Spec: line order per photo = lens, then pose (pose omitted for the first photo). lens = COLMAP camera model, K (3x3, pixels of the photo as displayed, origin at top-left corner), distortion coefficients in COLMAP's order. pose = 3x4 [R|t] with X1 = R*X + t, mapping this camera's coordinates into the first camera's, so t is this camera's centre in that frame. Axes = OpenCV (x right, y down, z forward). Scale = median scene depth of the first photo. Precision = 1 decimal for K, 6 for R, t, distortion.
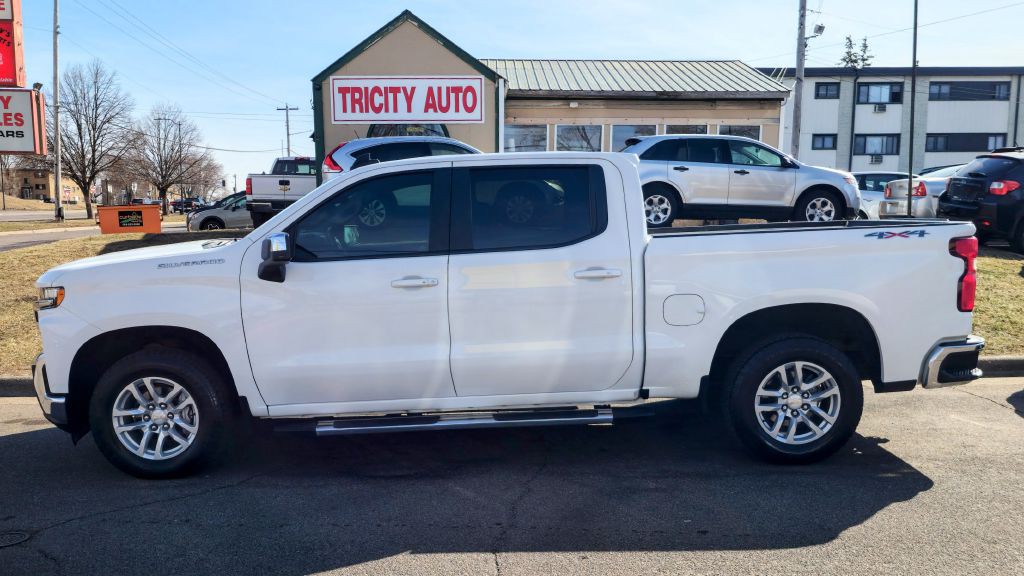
lens RADIAL K [[1158.6, 0, 505.3], [0, 1158.6, 285.1], [0, 0, 1]] dist [0.128772, 0.000000]
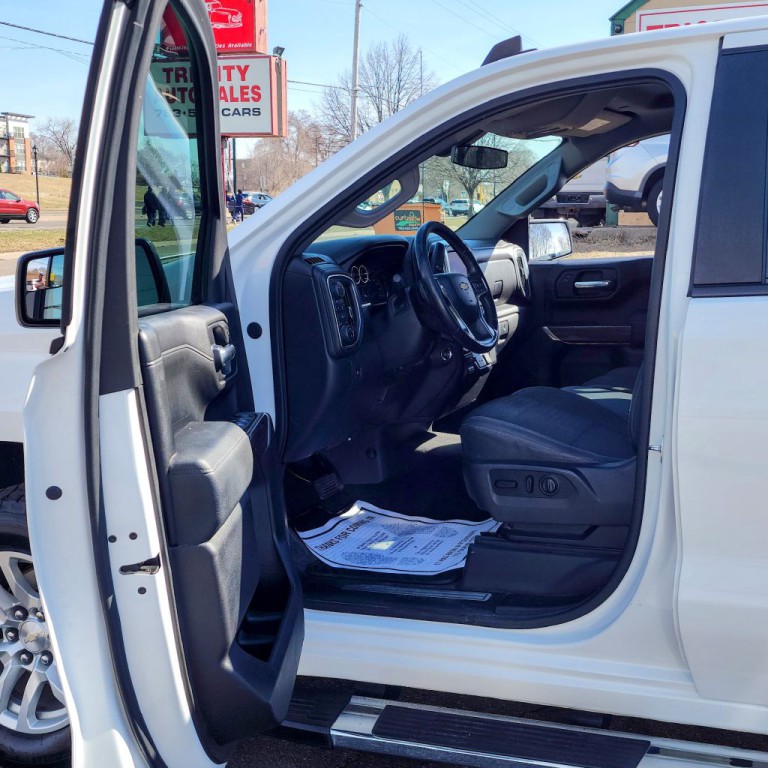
lens RADIAL K [[1256.4, 0, 384.6], [0, 1256.4, 382.4], [0, 0, 1]] dist [0.083318, 0.000000]
pose [[0.928219, 0.052166, -0.368359, 0.002820], [-0.025786, 0.996760, 0.076182, -0.009659], [0.371140, -0.061215, 0.926557, 0.213844]]
